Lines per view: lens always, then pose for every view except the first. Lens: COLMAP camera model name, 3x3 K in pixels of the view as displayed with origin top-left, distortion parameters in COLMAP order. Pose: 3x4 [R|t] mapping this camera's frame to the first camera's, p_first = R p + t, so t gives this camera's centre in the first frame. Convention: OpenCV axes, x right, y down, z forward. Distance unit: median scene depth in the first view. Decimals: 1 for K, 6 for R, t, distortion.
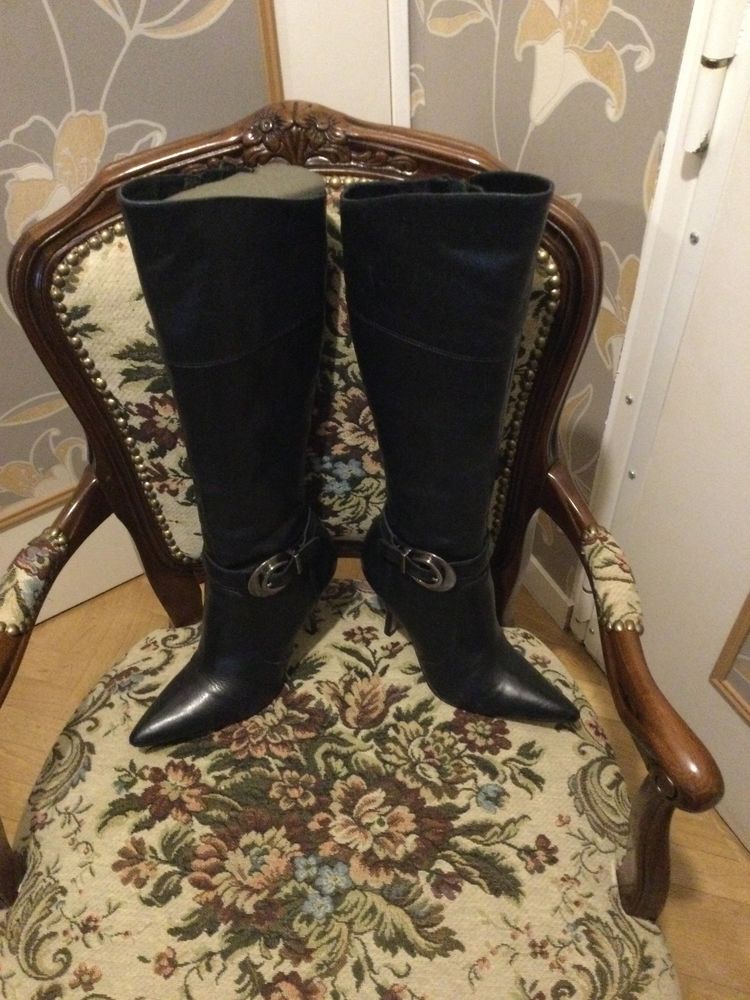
lens RADIAL K [[900.1, 0, 381.5], [0, 900.1, 481.7], [0, 0, 1]] dist [0.086753, -0.183663]
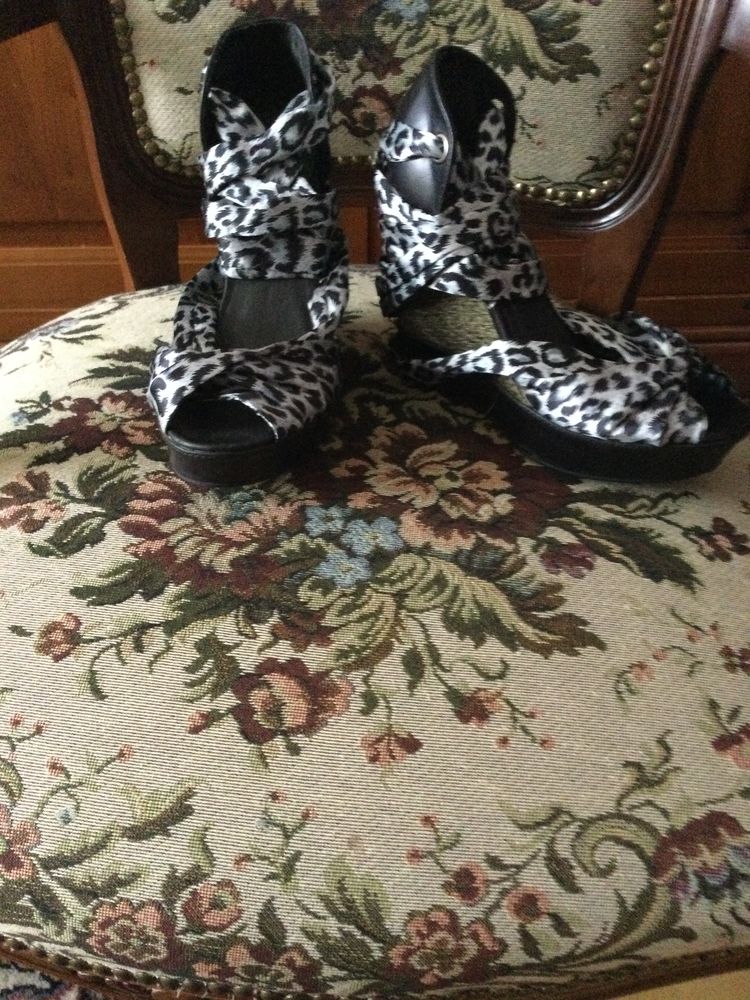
lens RADIAL K [[900.1, 0, 383.9], [0, 900.1, 496.8], [0, 0, 1]] dist [0.086753, -0.183663]
pose [[0.997057, 0.074162, 0.019428, -0.056490], [-0.072459, 0.994381, -0.077172, 0.442552], [-0.025042, 0.075537, 0.996829, 0.415641]]
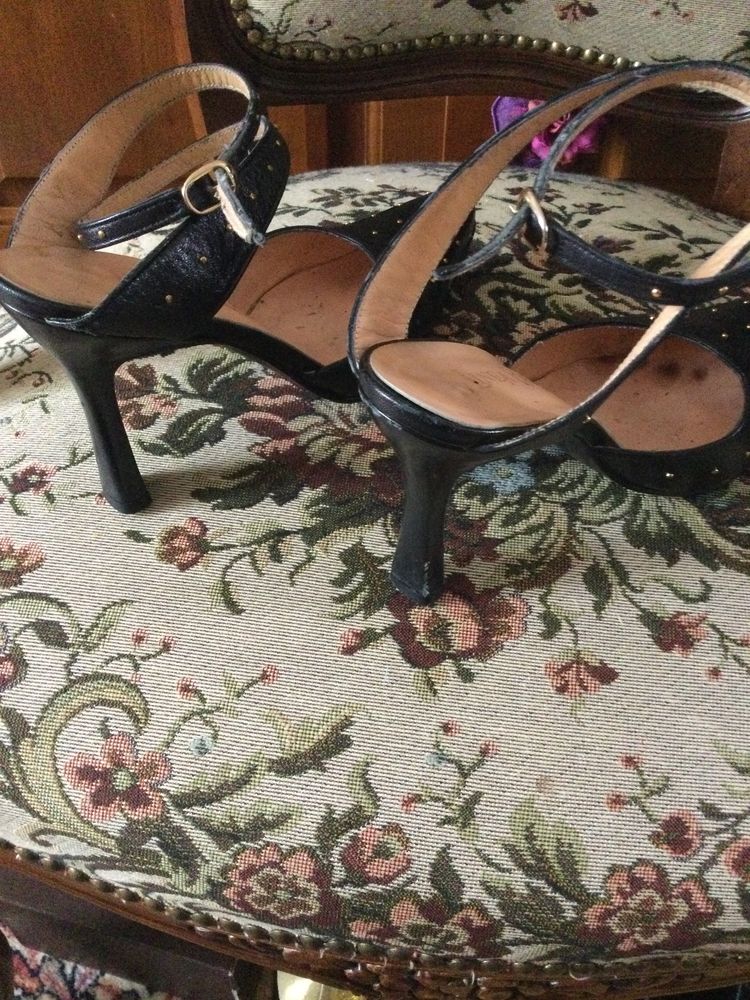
lens RADIAL K [[900.1, 0, 378.2], [0, 900.1, 498.3], [0, 0, 1]] dist [0.086753, -0.183663]
pose [[0.996101, 0.088203, 0.001864, -0.130375], [-0.088071, 0.995406, -0.037554, 0.480707], [-0.005168, 0.037244, 0.999293, 0.494213]]
